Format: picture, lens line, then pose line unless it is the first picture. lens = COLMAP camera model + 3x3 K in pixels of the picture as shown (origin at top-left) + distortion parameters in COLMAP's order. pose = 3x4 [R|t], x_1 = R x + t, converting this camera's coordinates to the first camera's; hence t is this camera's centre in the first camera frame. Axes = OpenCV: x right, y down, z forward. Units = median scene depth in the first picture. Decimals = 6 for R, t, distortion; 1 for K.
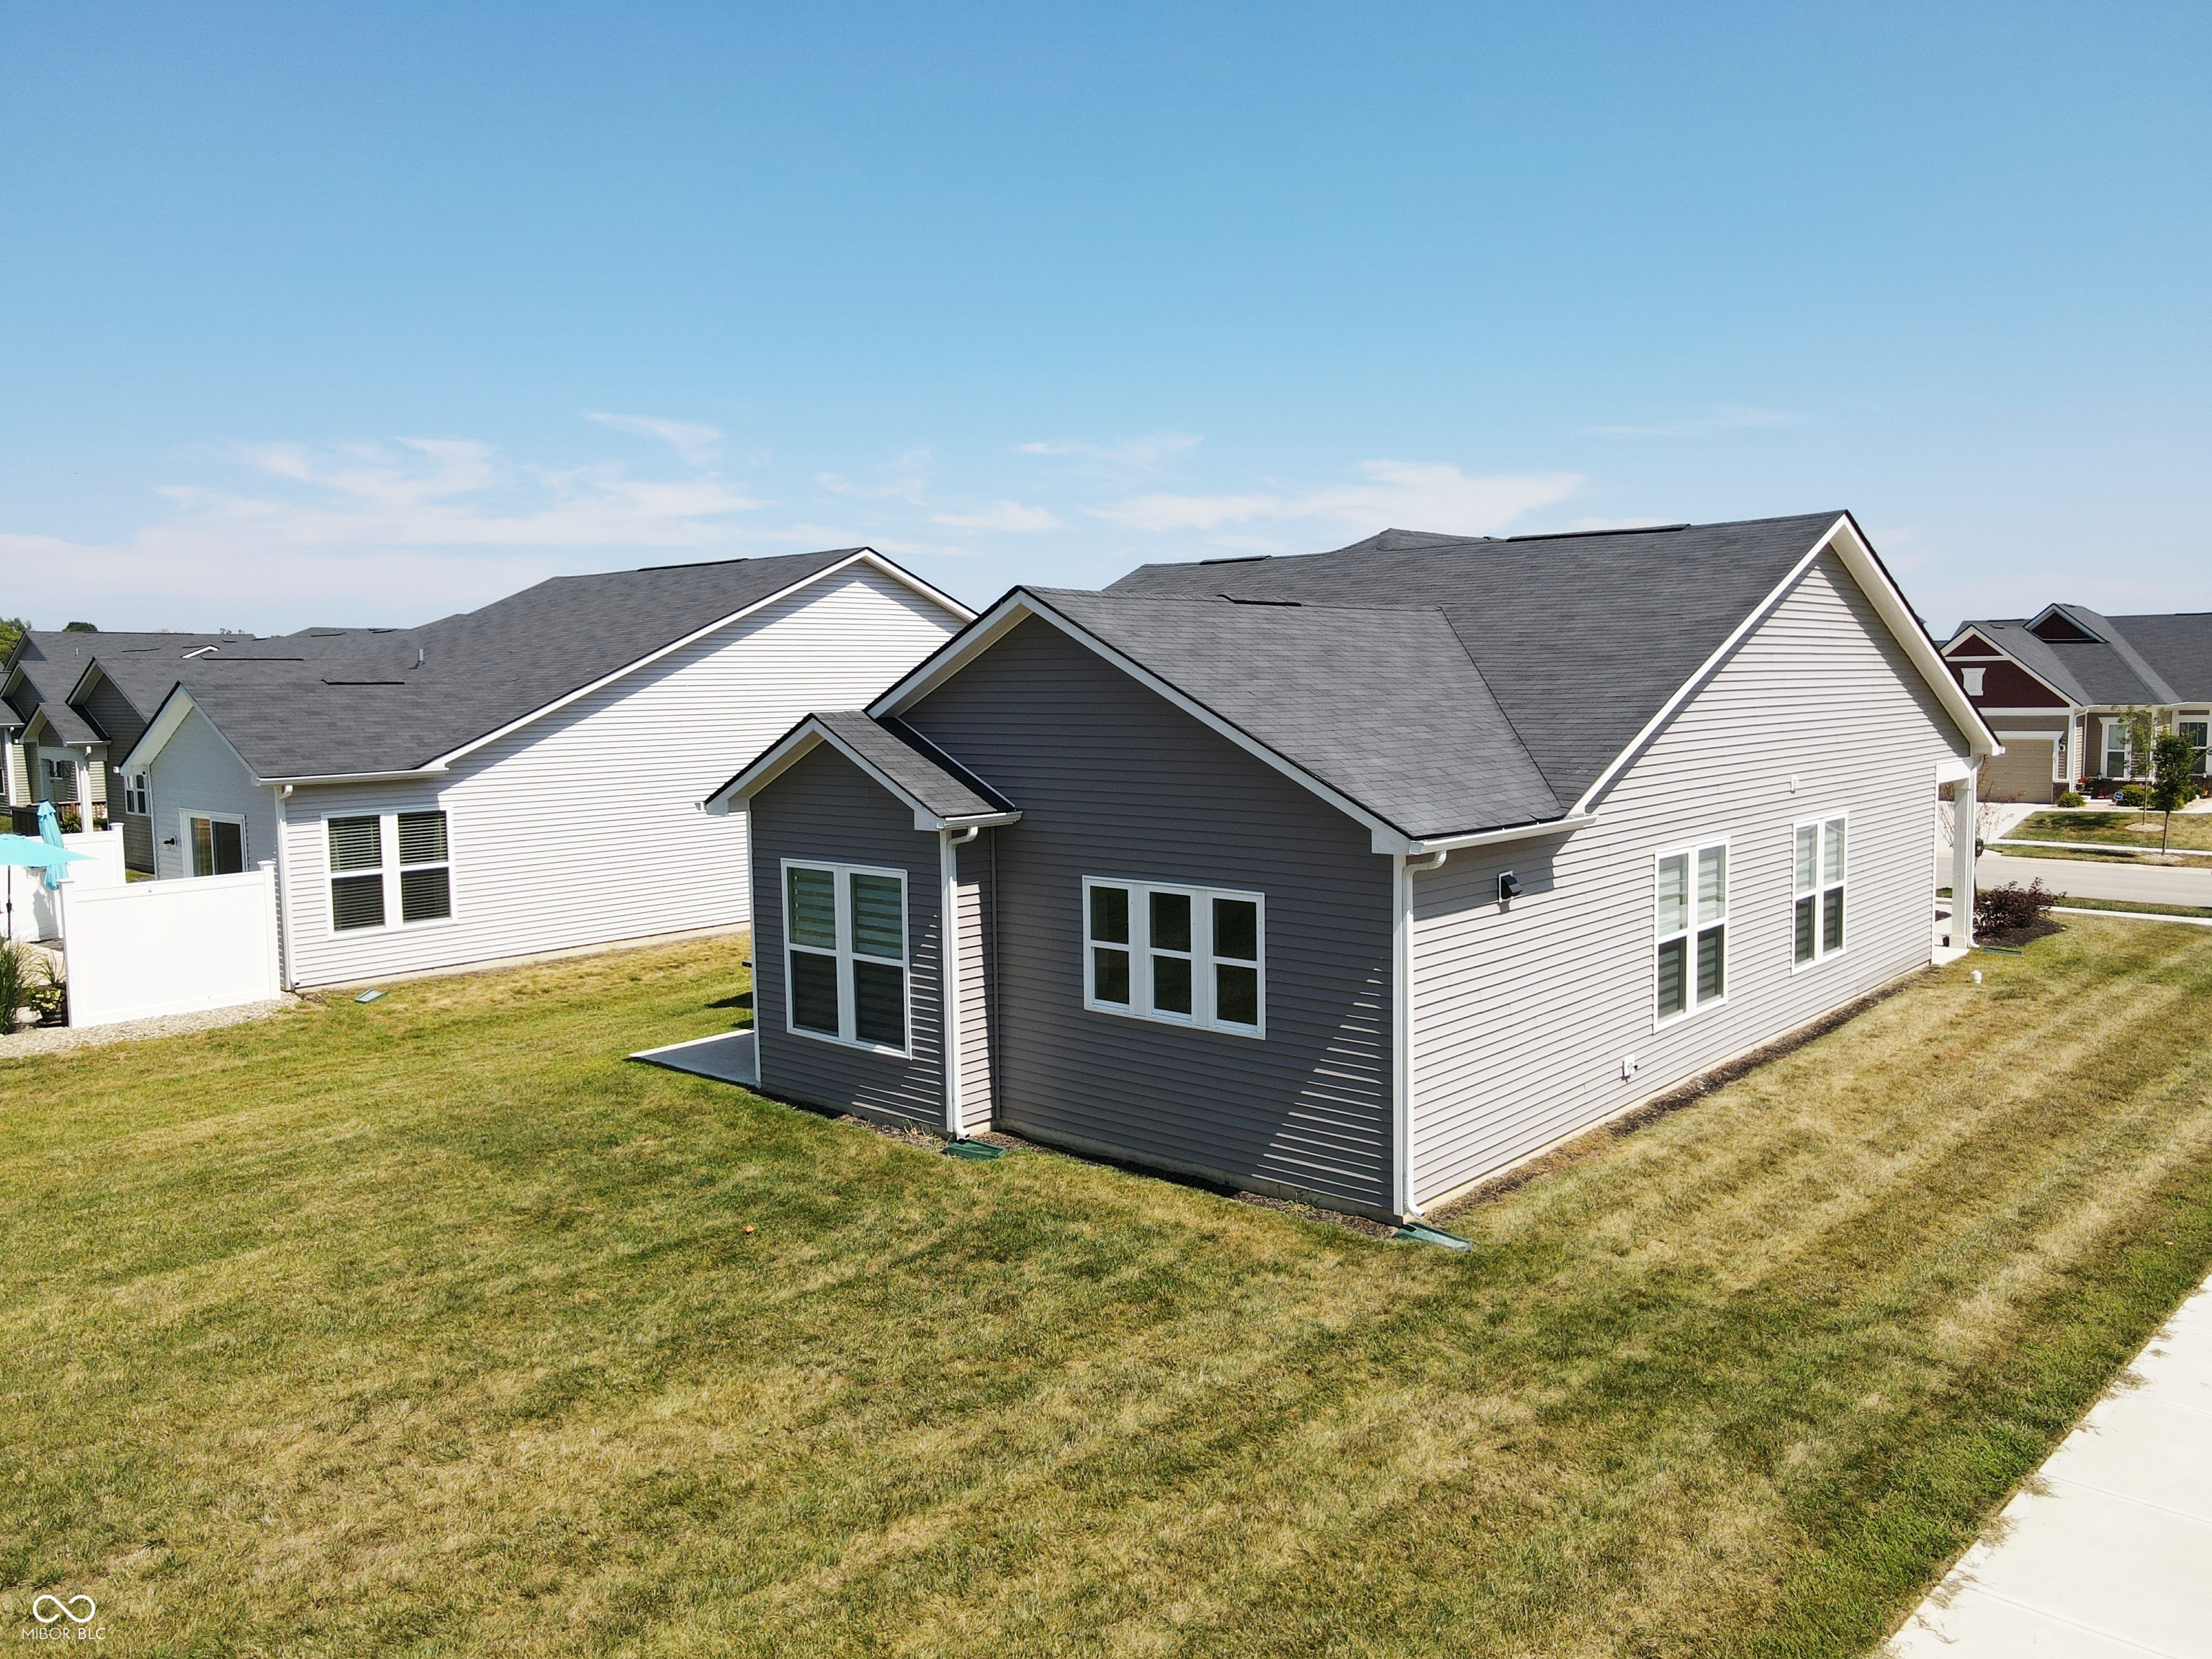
lens RADIAL K [[1610.6, 0, 1106.0], [0, 1610.6, 829.5], [0, 0, 1]] dist [0.000655, 0.011997]
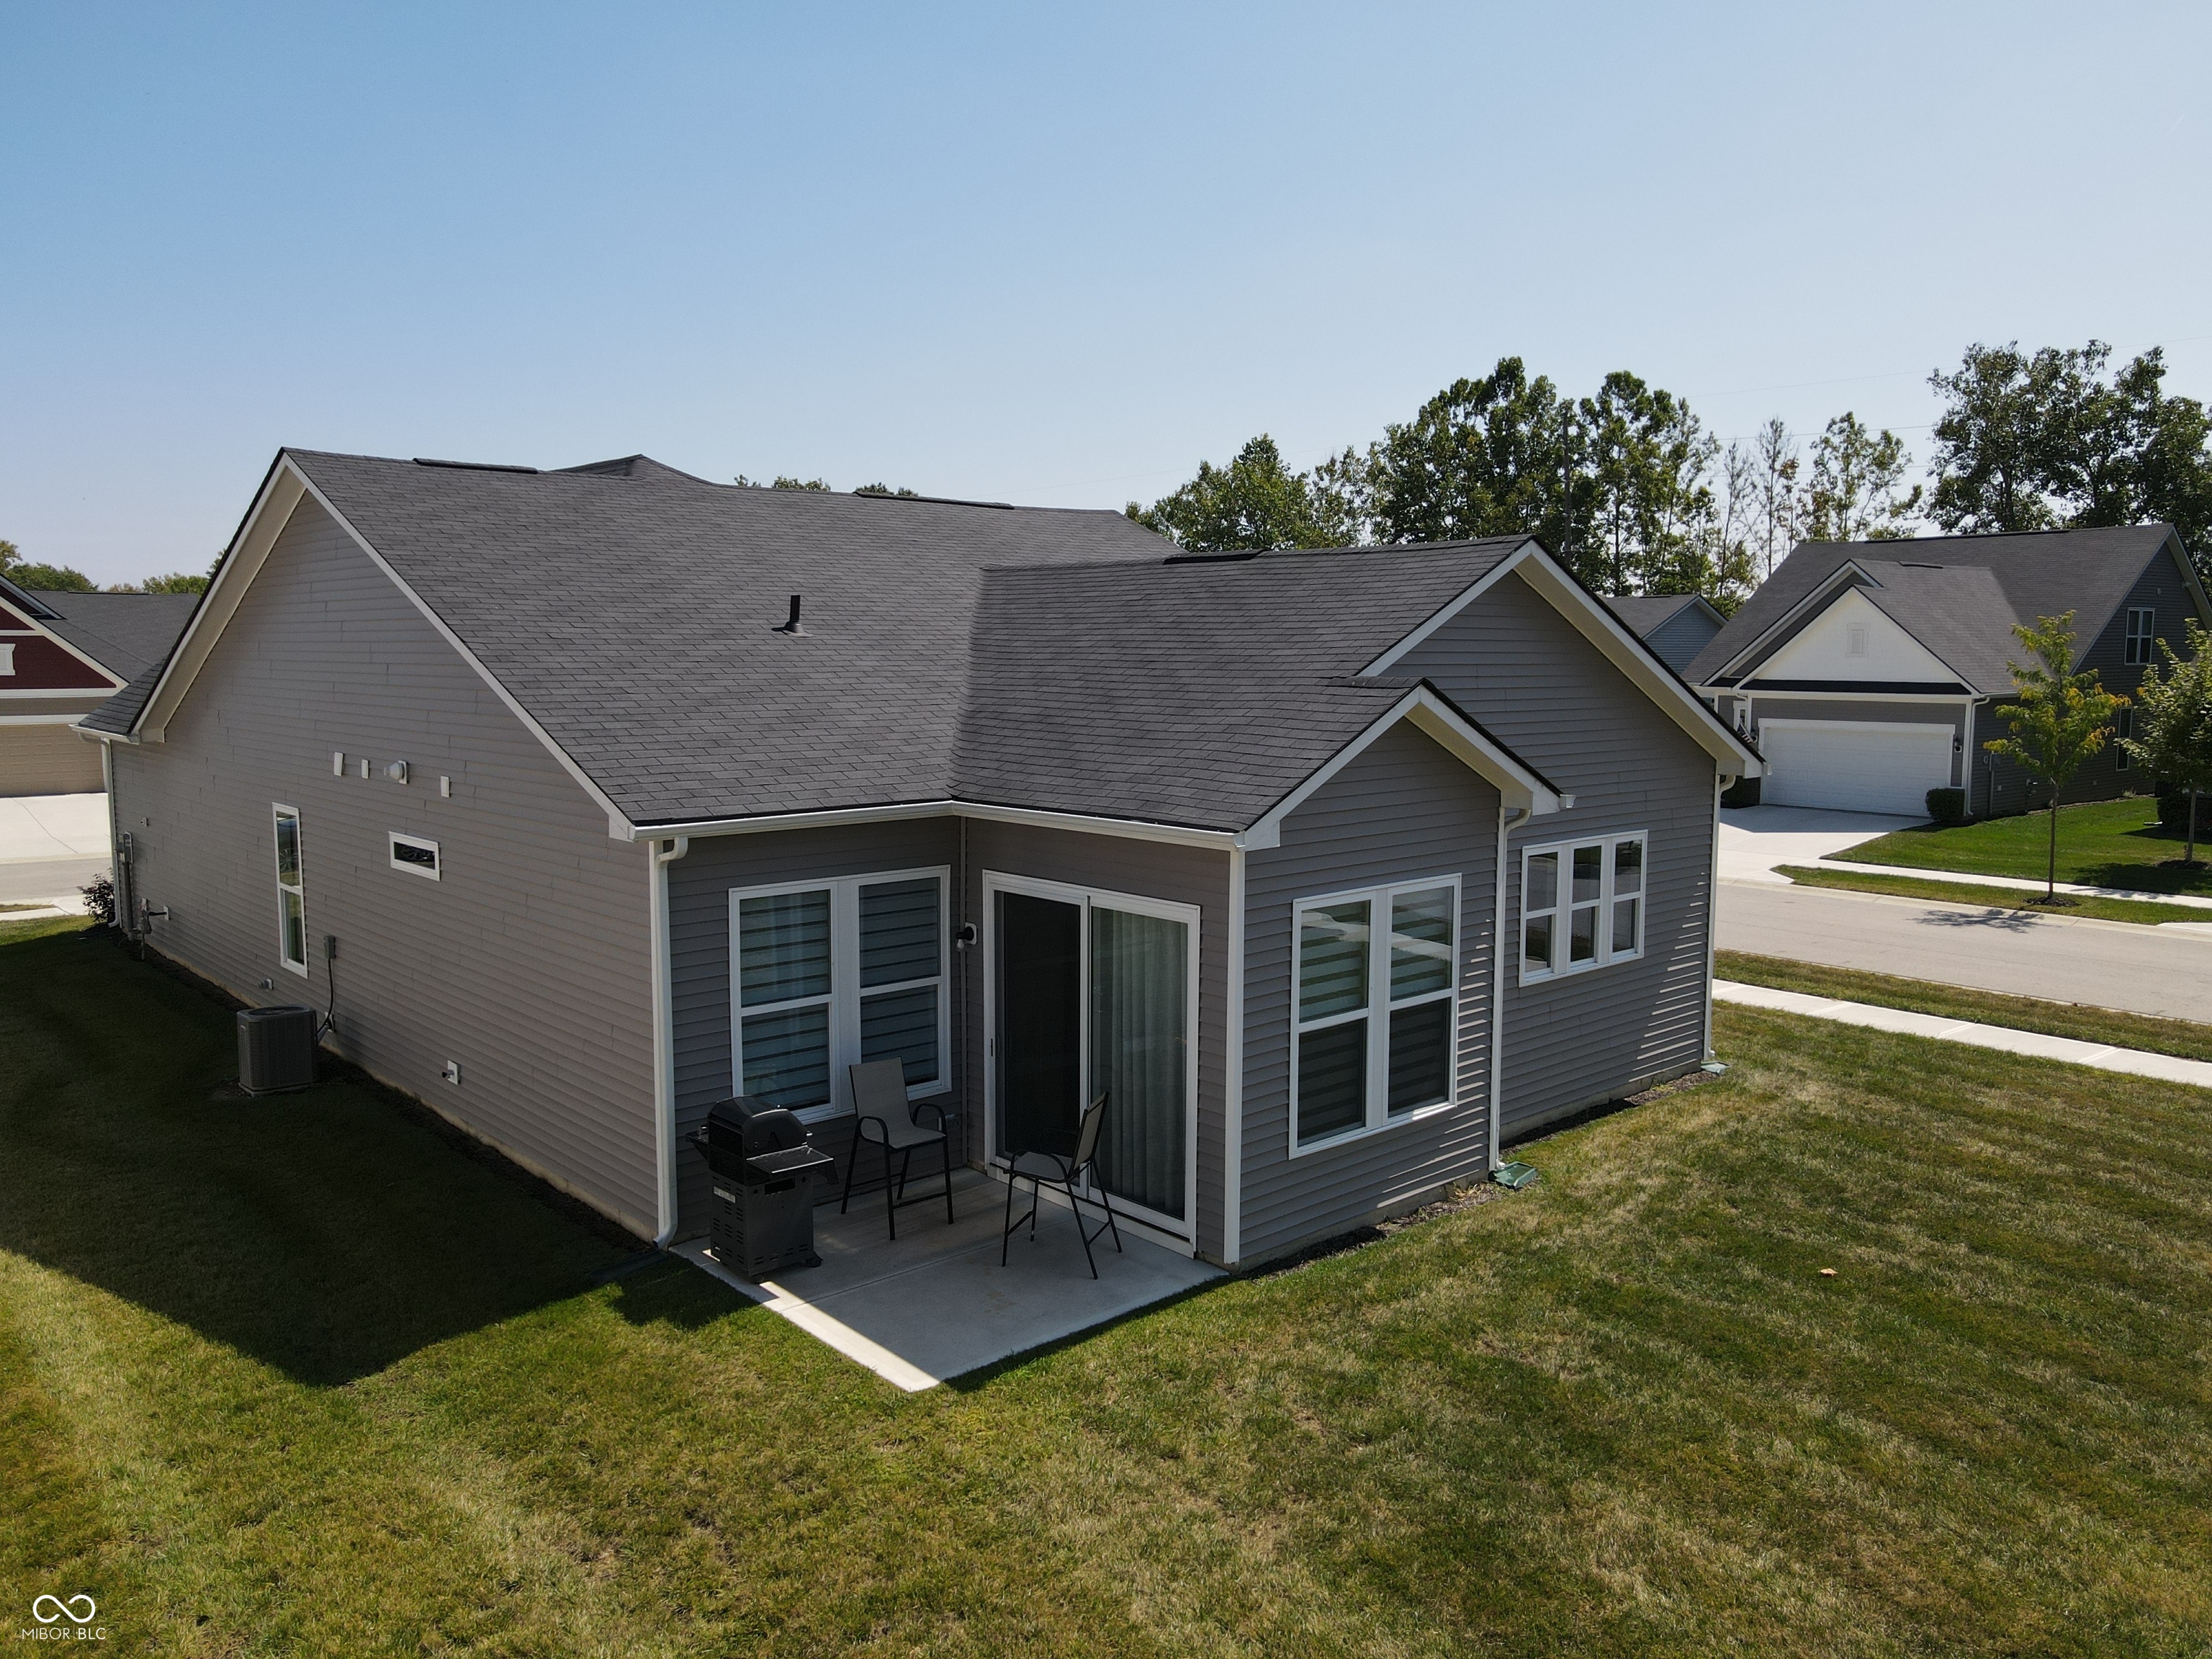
lens RADIAL K [[1610.6, 0, 1106.0], [0, 1610.6, 829.5], [0, 0, 1]] dist [0.000655, 0.011997]
pose [[0.111788, -0.096743, 0.989012, -0.932738], [0.087997, 0.992304, 0.087118, -0.081702], [-0.989828, 0.077291, 0.119440, 1.074209]]
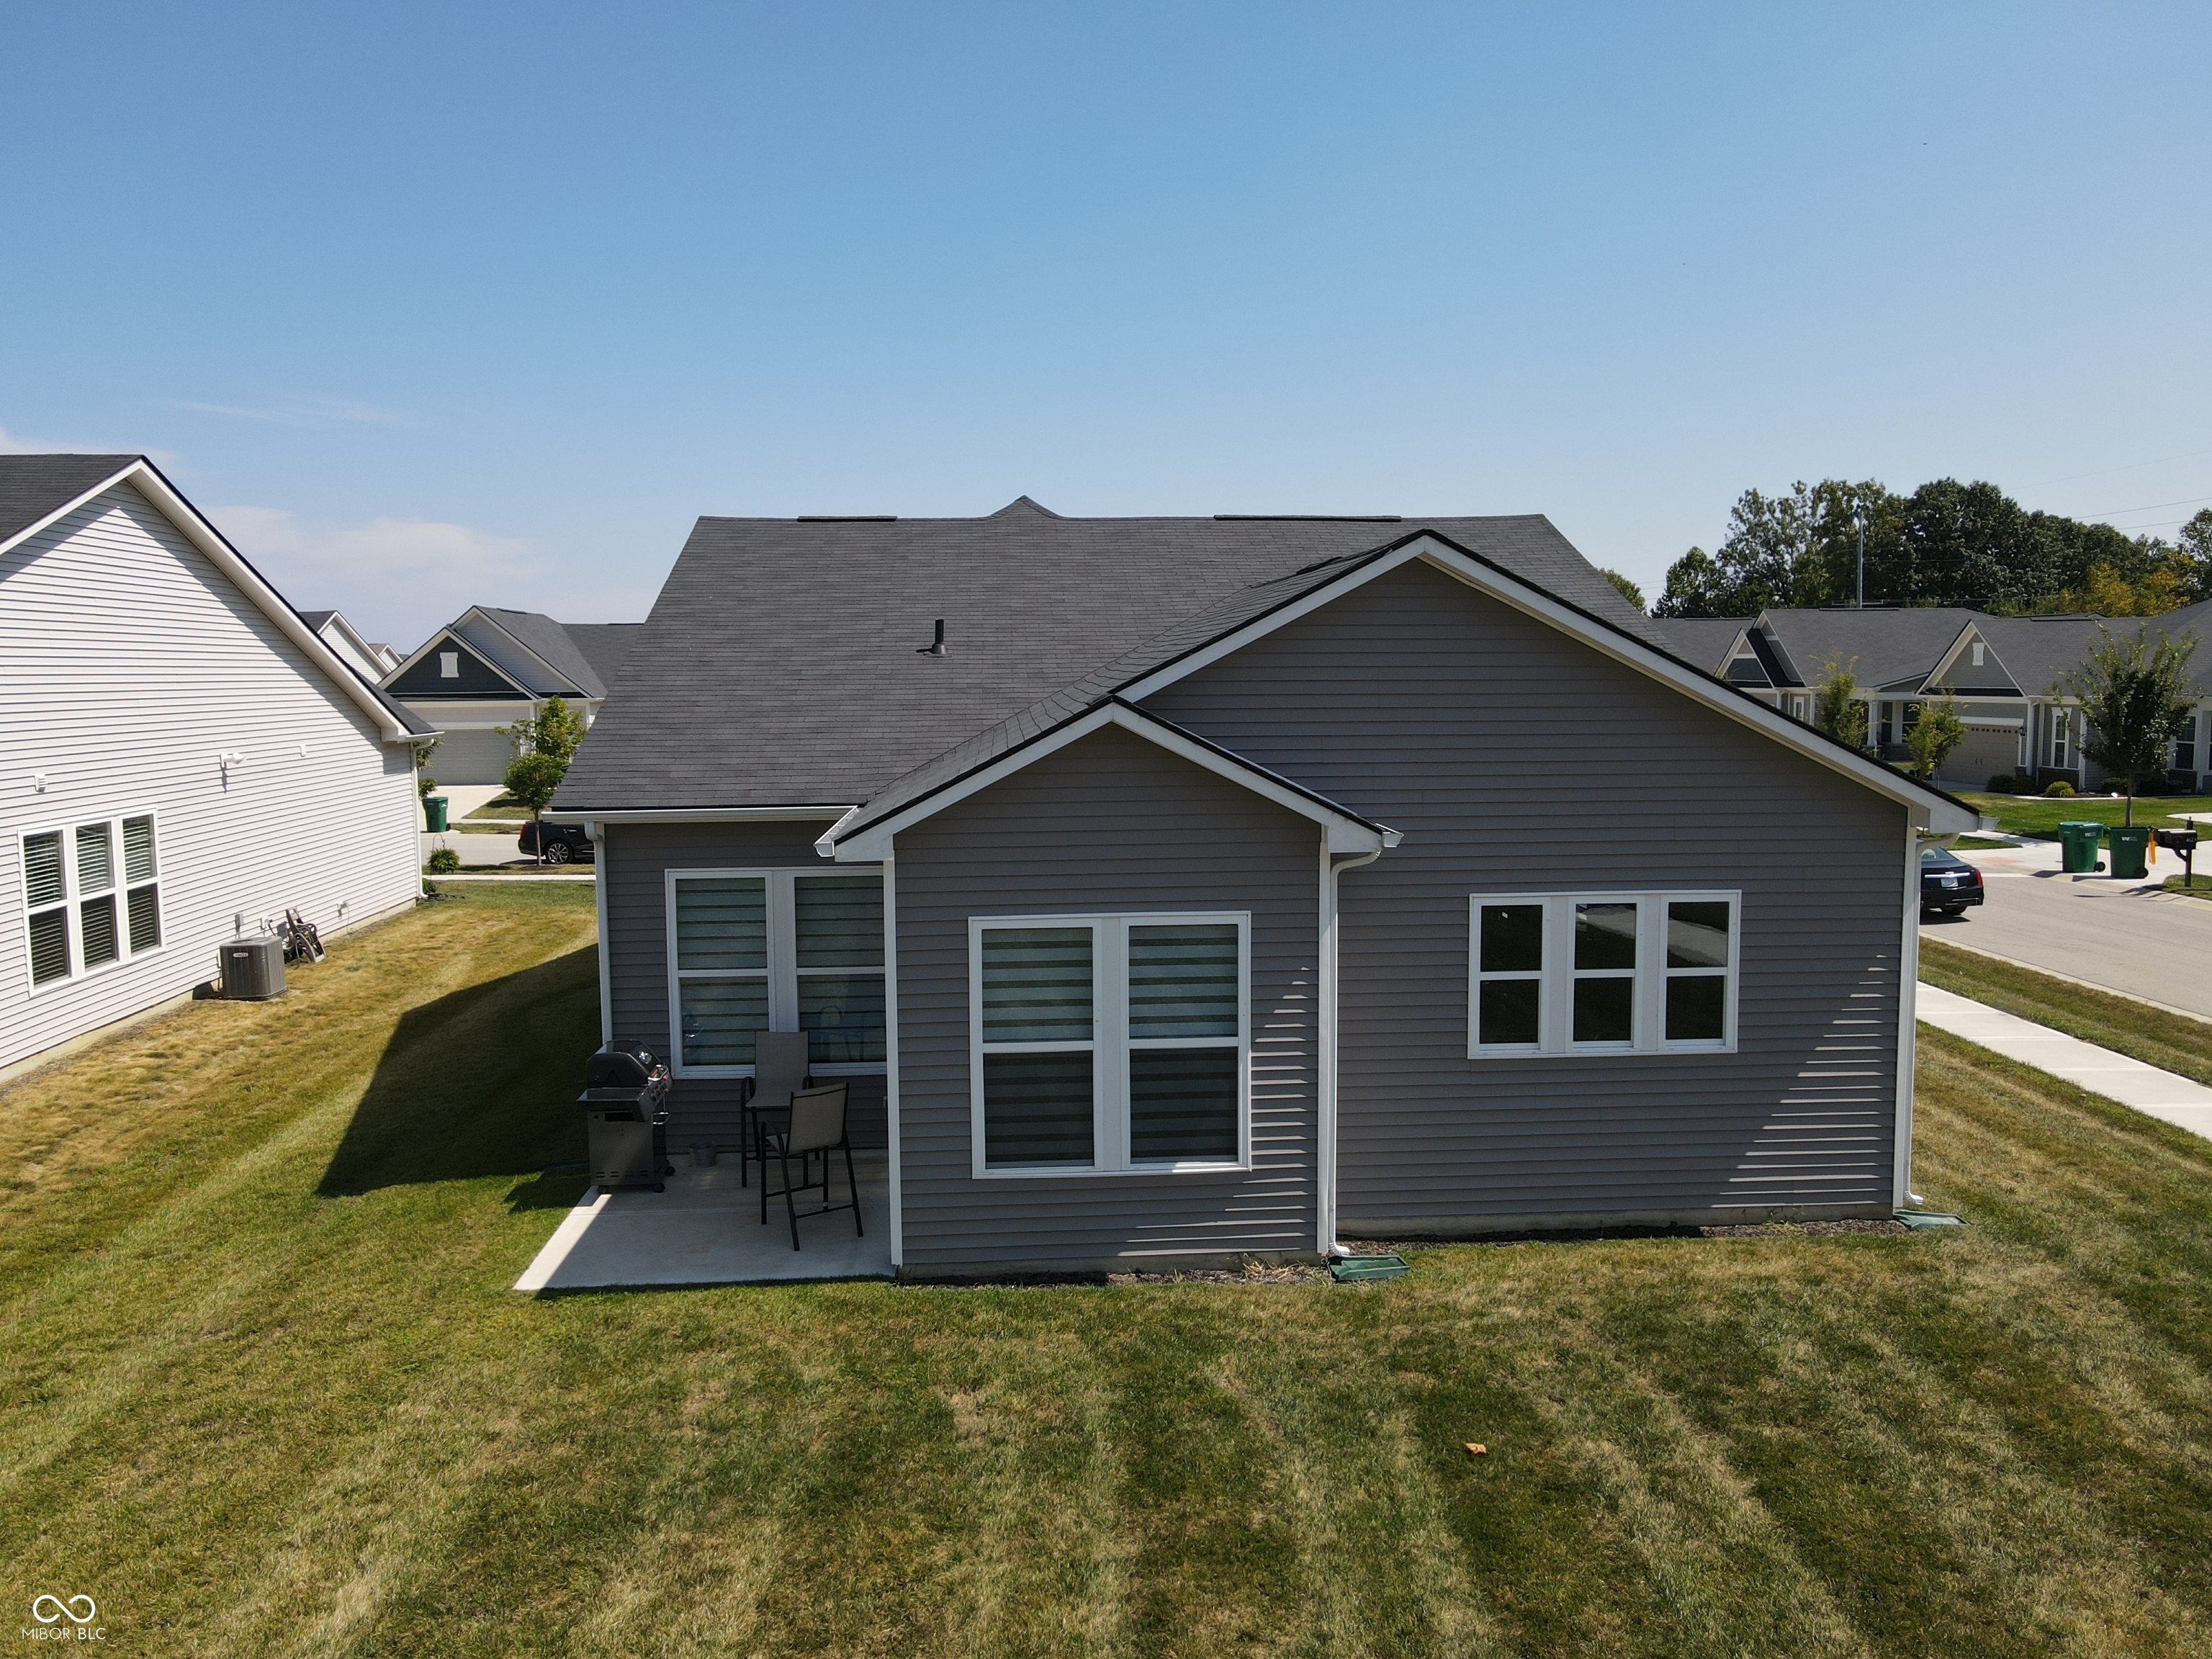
lens RADIAL K [[1610.6, 0, 1106.0], [0, 1610.6, 829.5], [0, 0, 1]] dist [0.000655, 0.011997]
pose [[0.700668, -0.061859, 0.710801, -0.680131], [0.063100, 0.997703, 0.024626, -0.033438], [-0.710692, 0.027597, 0.702962, 0.533409]]
